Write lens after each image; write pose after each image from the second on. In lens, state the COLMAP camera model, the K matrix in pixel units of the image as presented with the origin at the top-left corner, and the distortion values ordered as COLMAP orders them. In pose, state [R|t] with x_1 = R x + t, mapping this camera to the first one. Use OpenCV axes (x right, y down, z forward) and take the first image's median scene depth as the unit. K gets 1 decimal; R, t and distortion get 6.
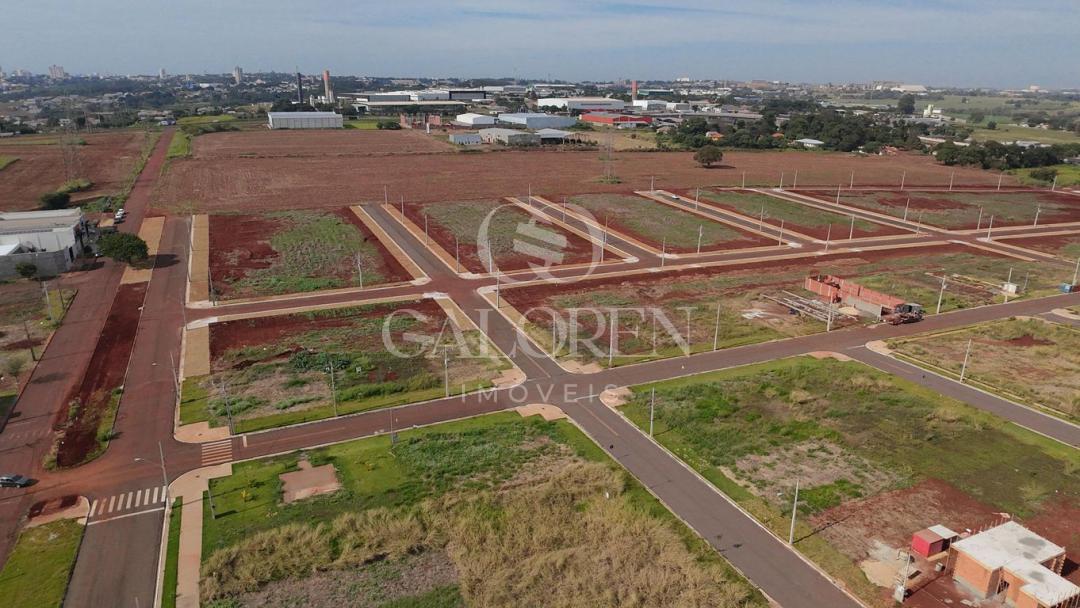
lens RADIAL K [[692.3, 0, 540.0], [0, 692.3, 304.0], [0, 0, 1]] dist [-0.008311, 0.005732]
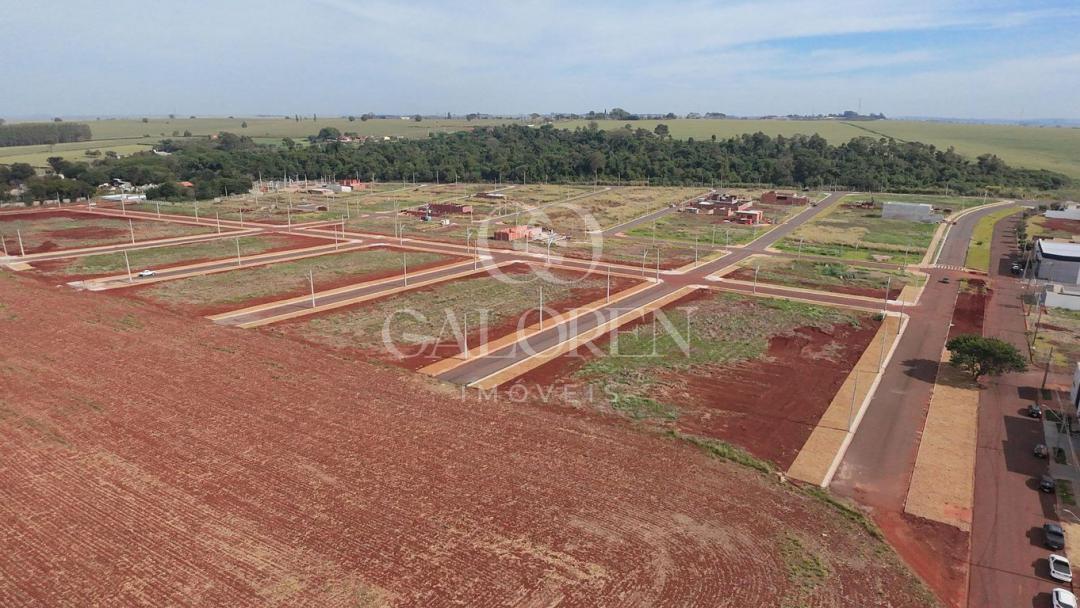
lens RADIAL K [[692.3, 0, 540.0], [0, 692.3, 304.0], [0, 0, 1]] dist [-0.008311, 0.005732]
pose [[-0.540901, -0.235465, 0.807454, -1.061754], [0.242472, 0.875602, 0.417766, -0.604326], [-0.805377, 0.421756, -0.416521, 1.895847]]
